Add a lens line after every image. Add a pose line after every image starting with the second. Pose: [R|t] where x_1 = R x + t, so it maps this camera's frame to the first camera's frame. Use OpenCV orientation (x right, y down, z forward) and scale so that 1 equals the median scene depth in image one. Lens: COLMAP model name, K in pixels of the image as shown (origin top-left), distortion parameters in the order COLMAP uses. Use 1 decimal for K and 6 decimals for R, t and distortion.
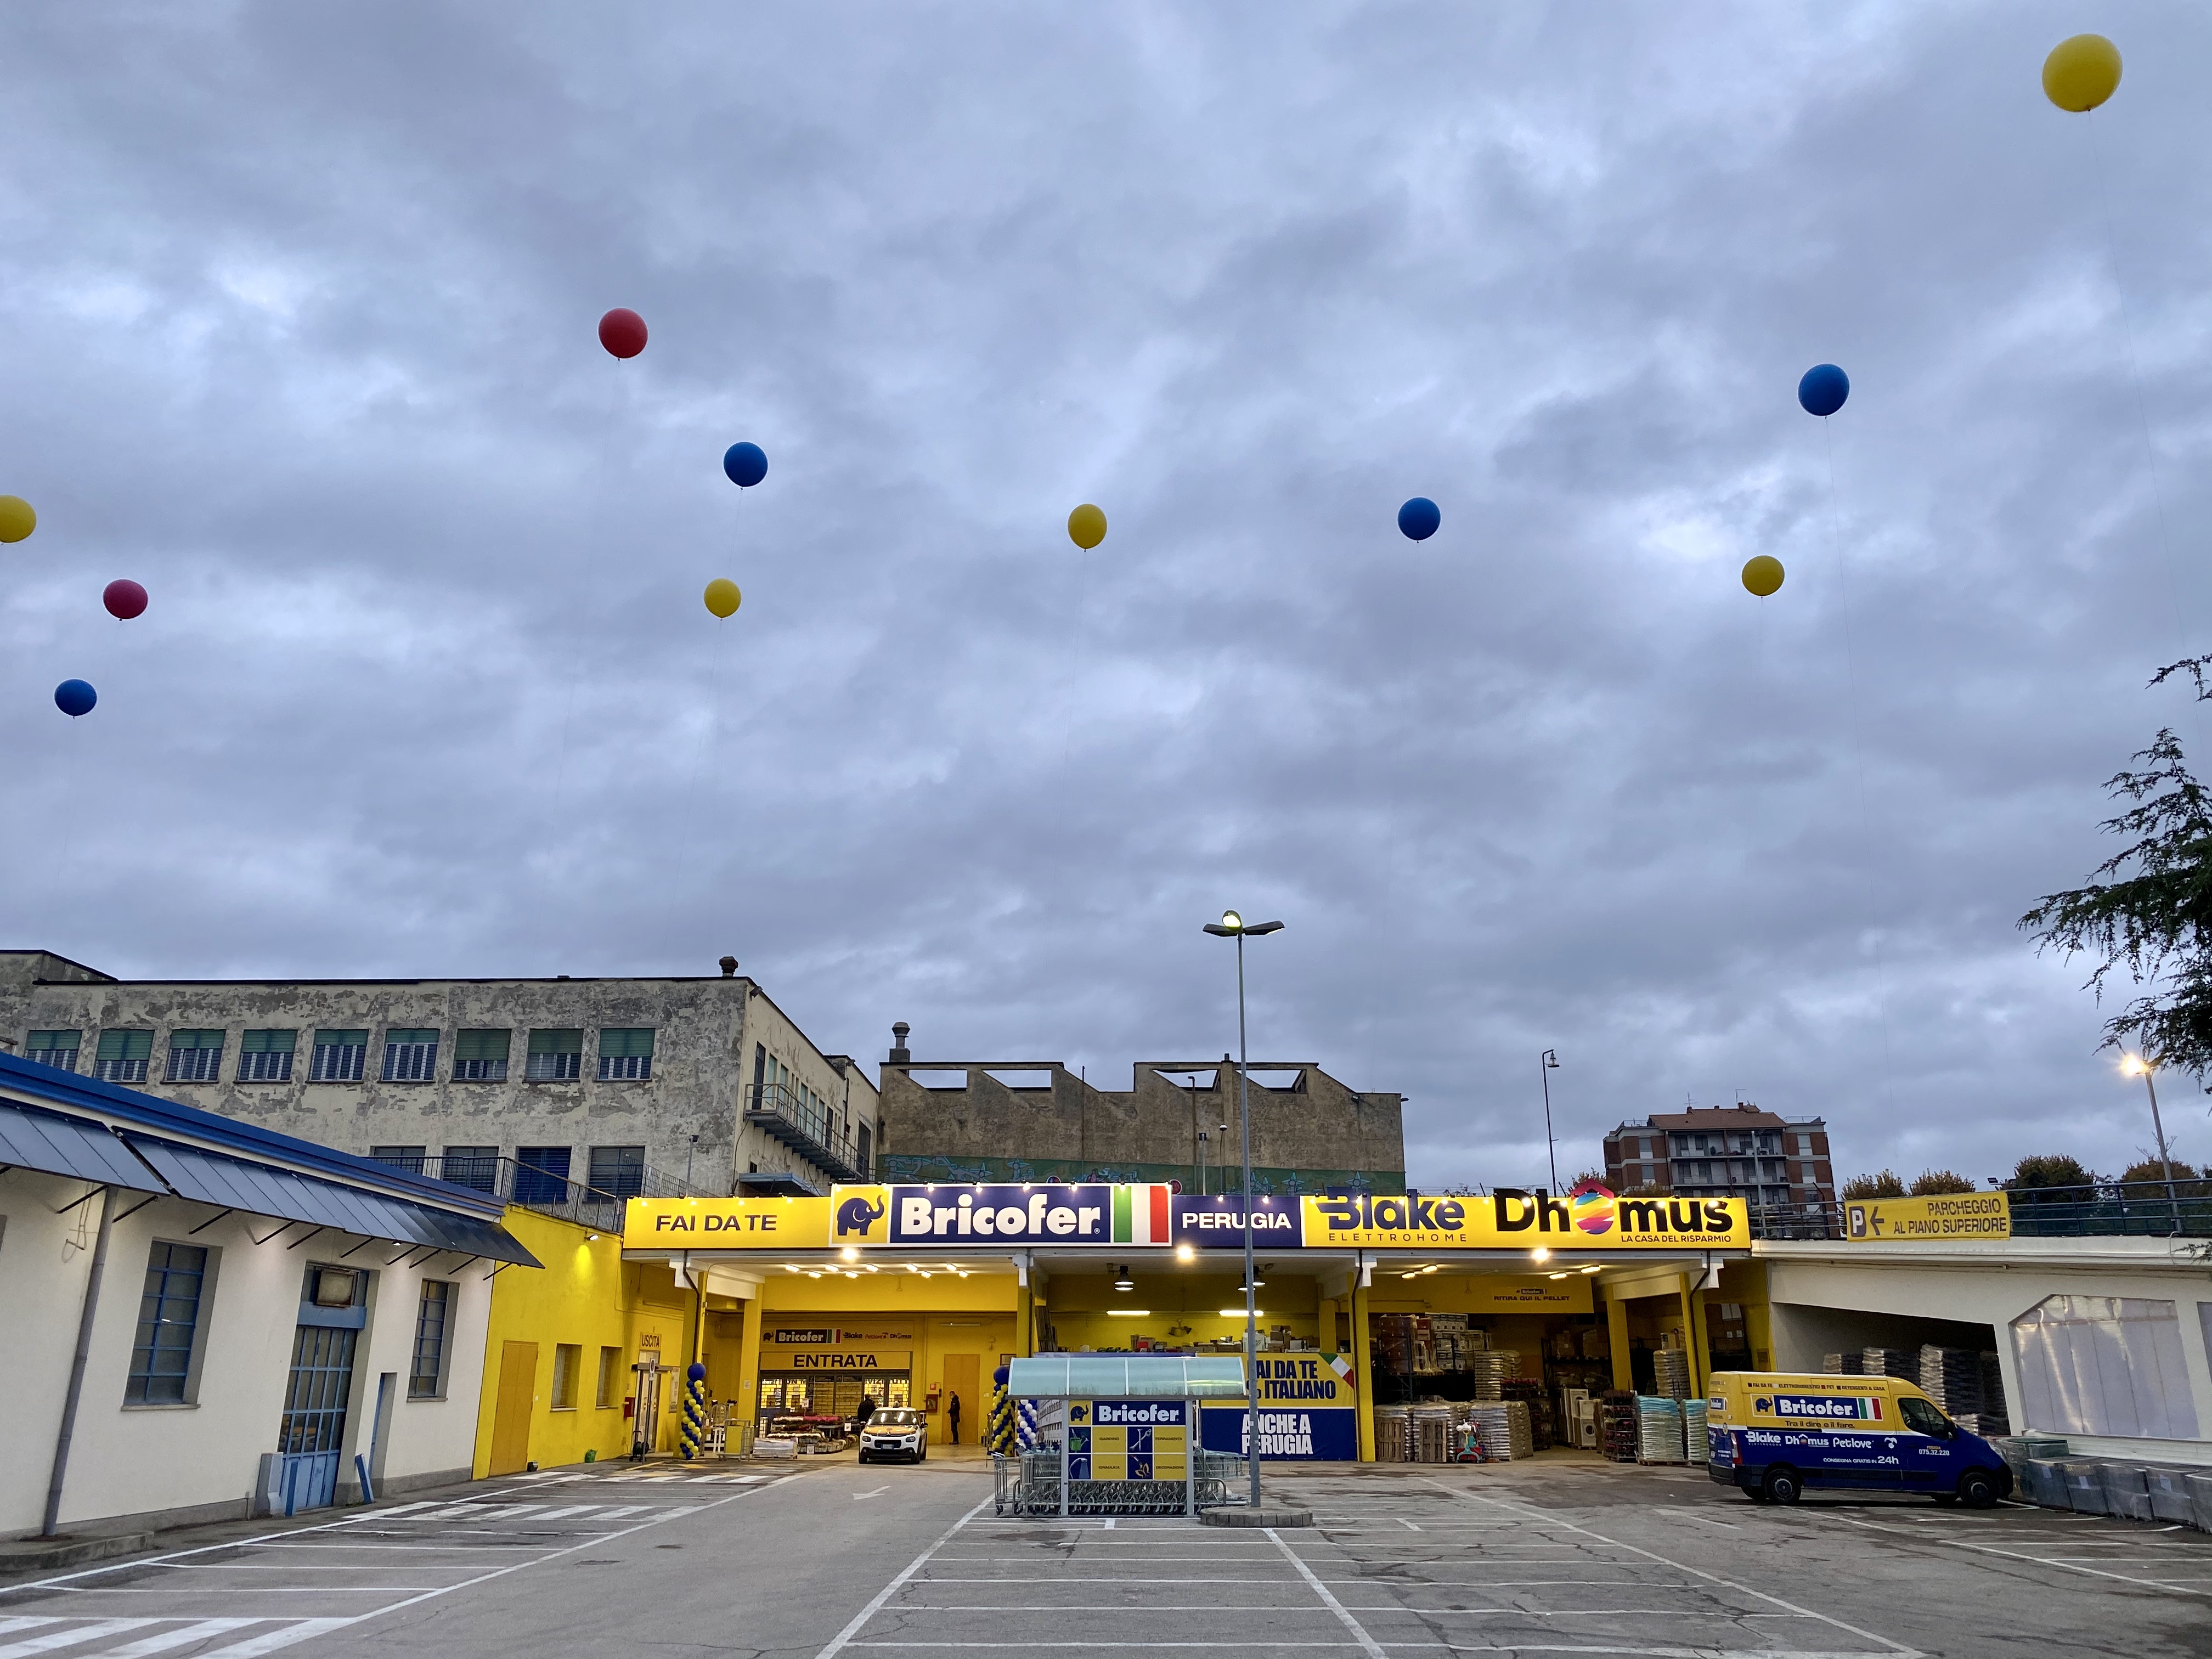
lens RADIAL K [[1625.3, 0, 1106.0], [0, 1625.3, 829.5], [0, 0, 1]] dist [0.059216, -0.078845]
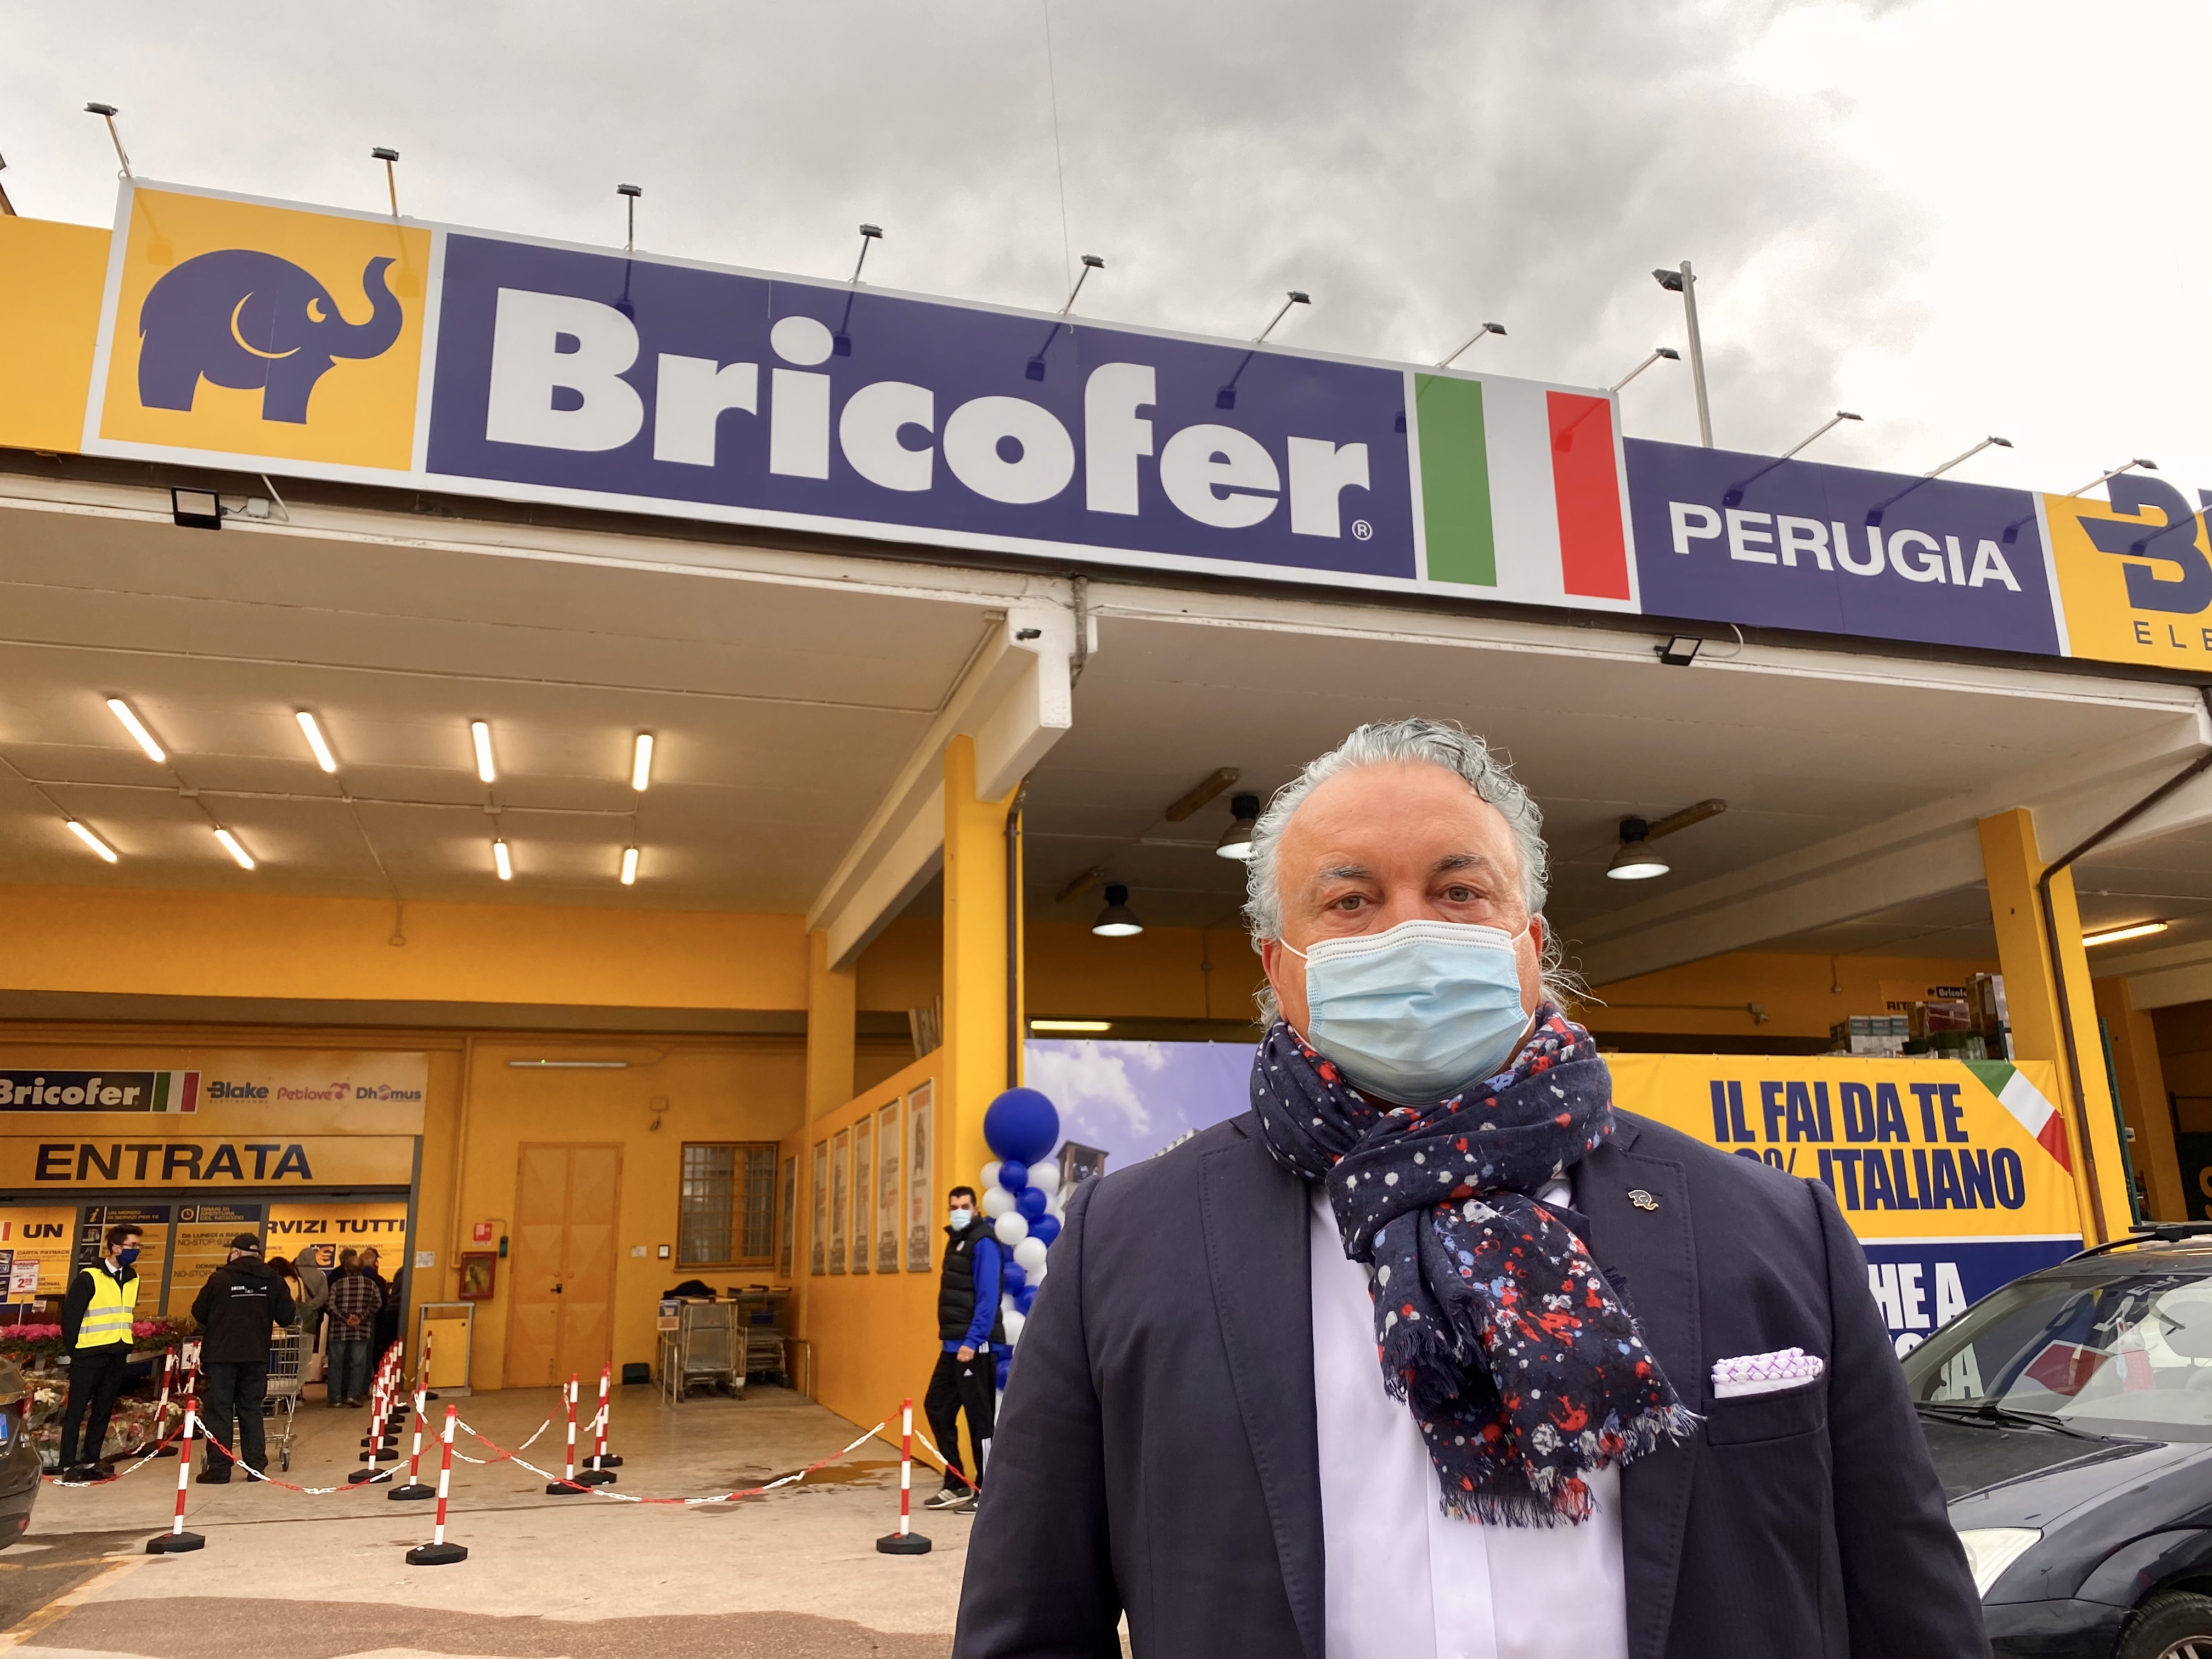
lens RADIAL K [[1673.4, 0, 1103.3], [0, 1673.4, 822.5], [0, 0, 1]] dist [0.006861, -0.007415]
pose [[0.953994, 0.055115, 0.294716, -0.110667], [-0.073971, 0.995840, 0.053212, 0.277410], [-0.290557, -0.072565, 0.954102, 0.772107]]
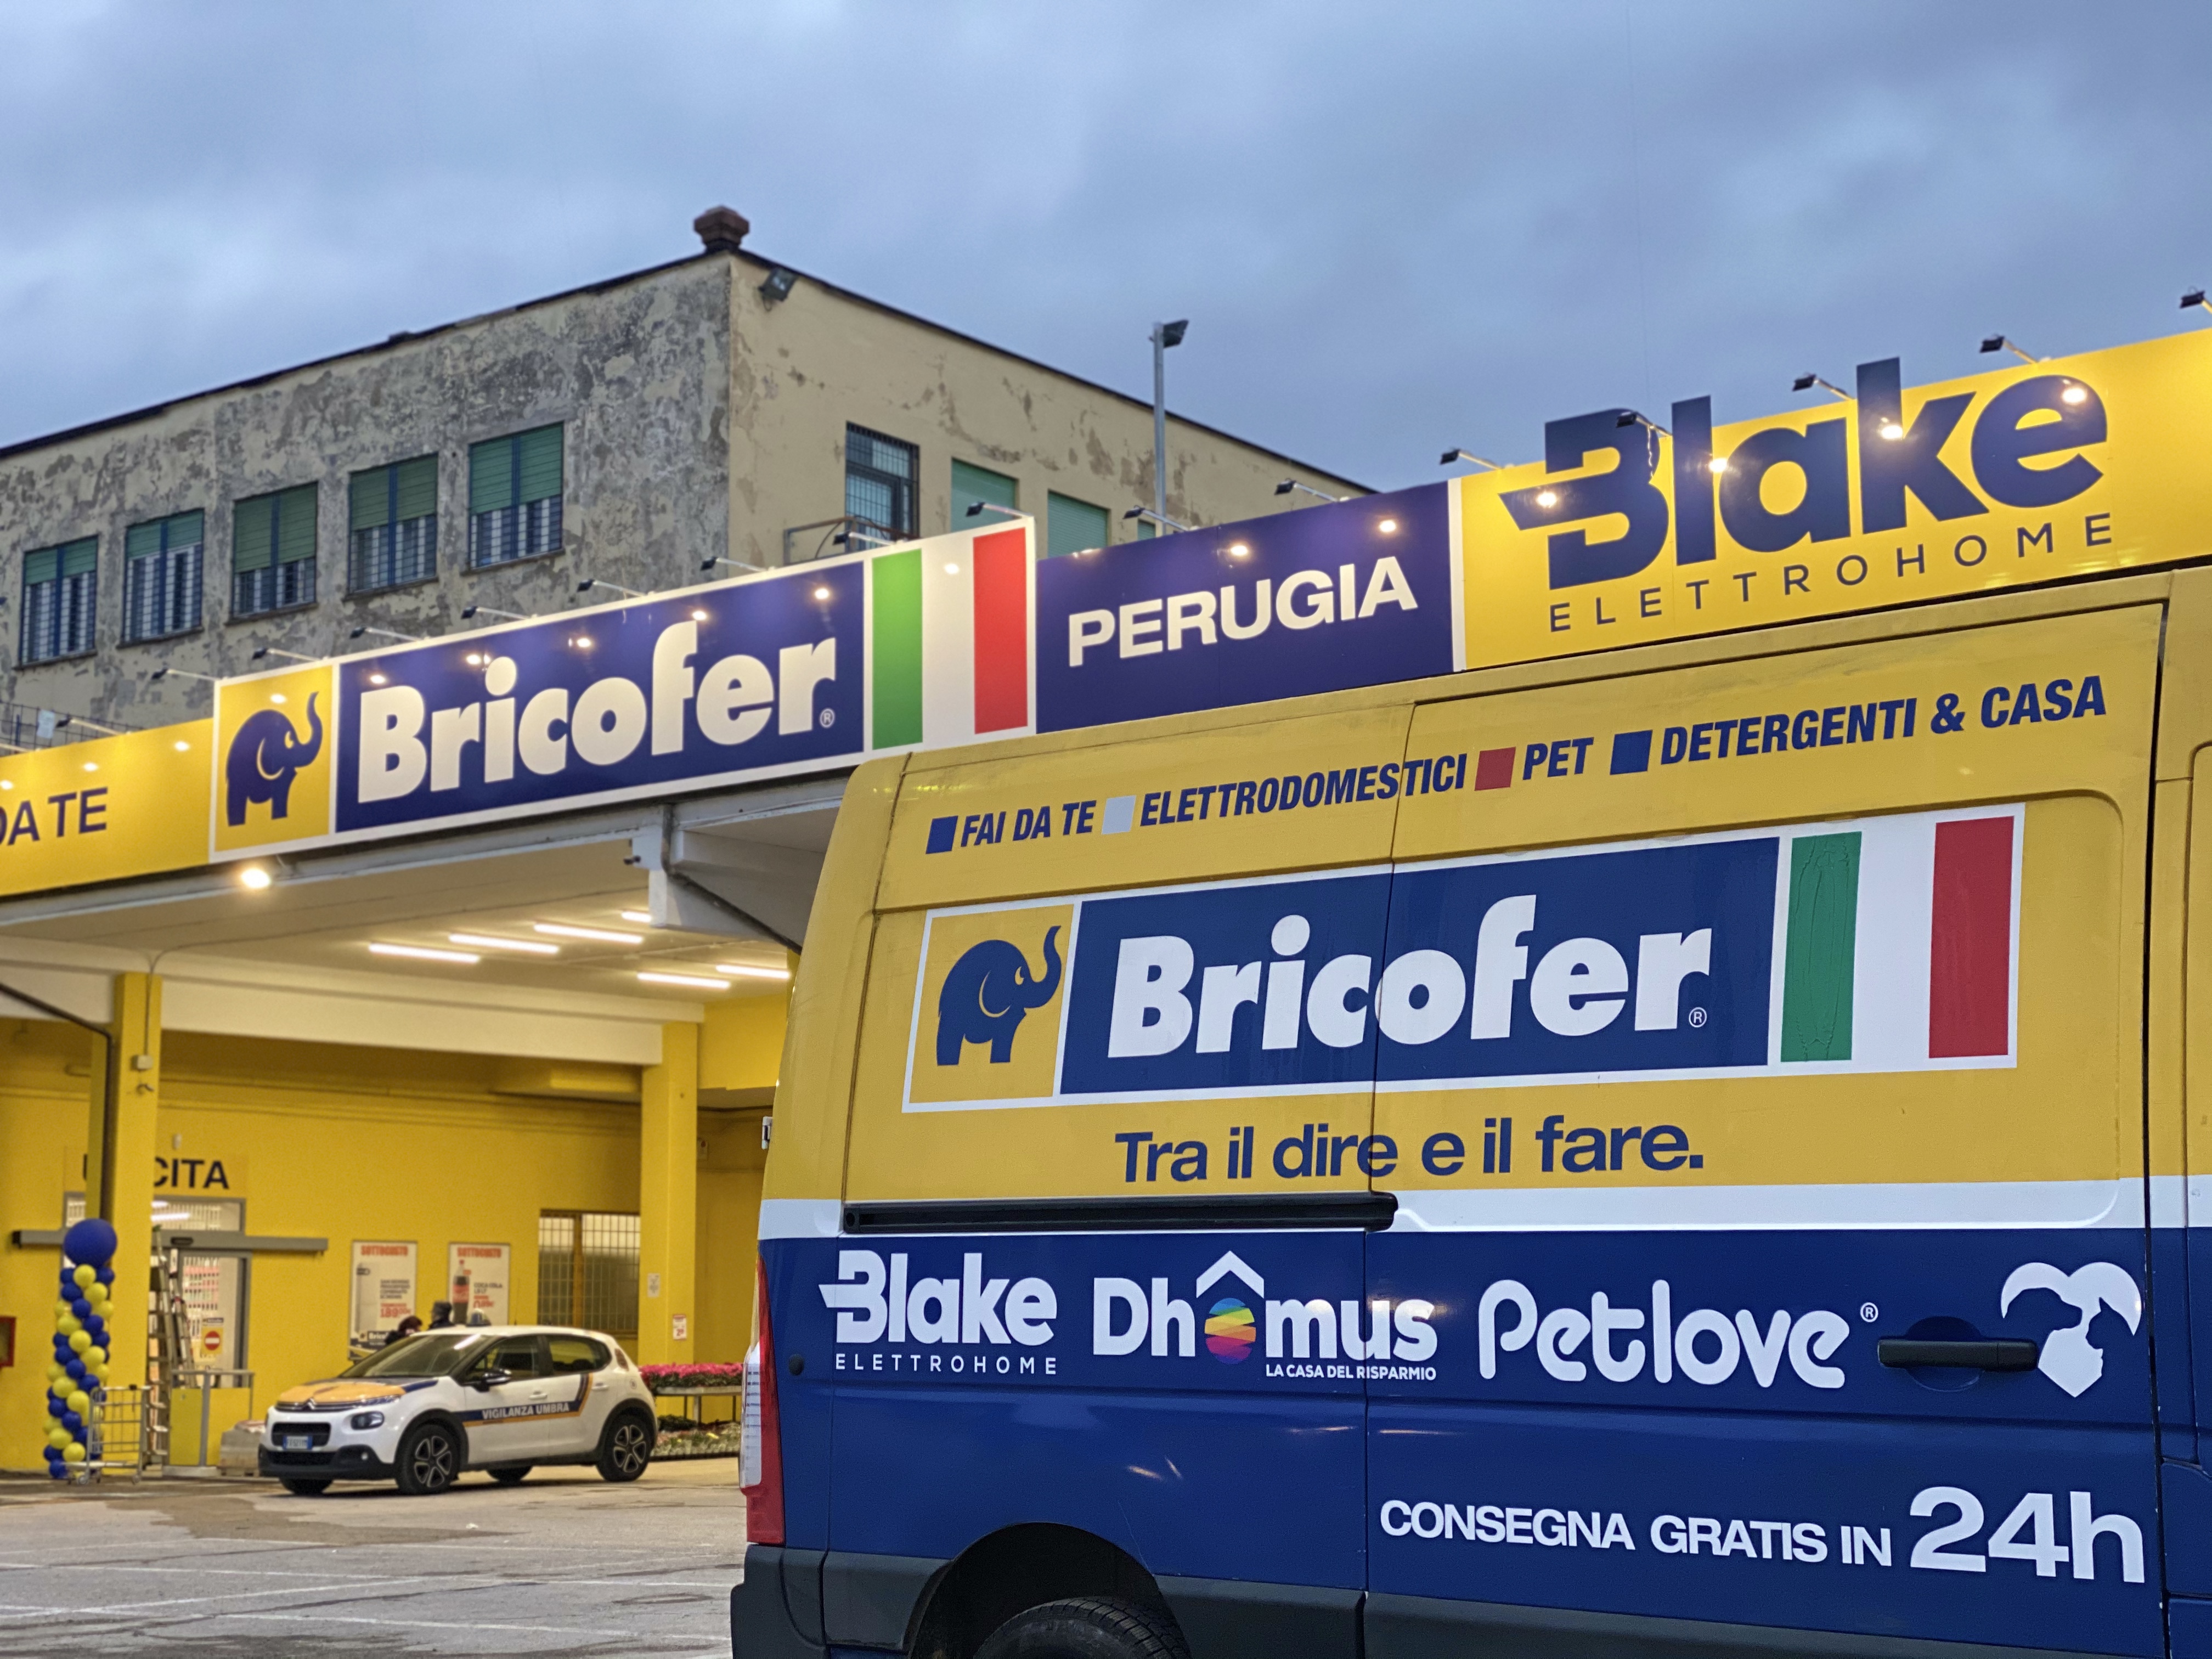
lens RADIAL K [[3236.7, 0, 1119.4], [0, 3236.7, 826.8], [0, 0, 1]] dist [0.146866, -0.123789]
pose [[0.809162, -0.104162, -0.578279, 0.355895], [0.198384, 0.974802, 0.102006, 0.216436], [0.553082, -0.197261, 0.809437, 0.567928]]
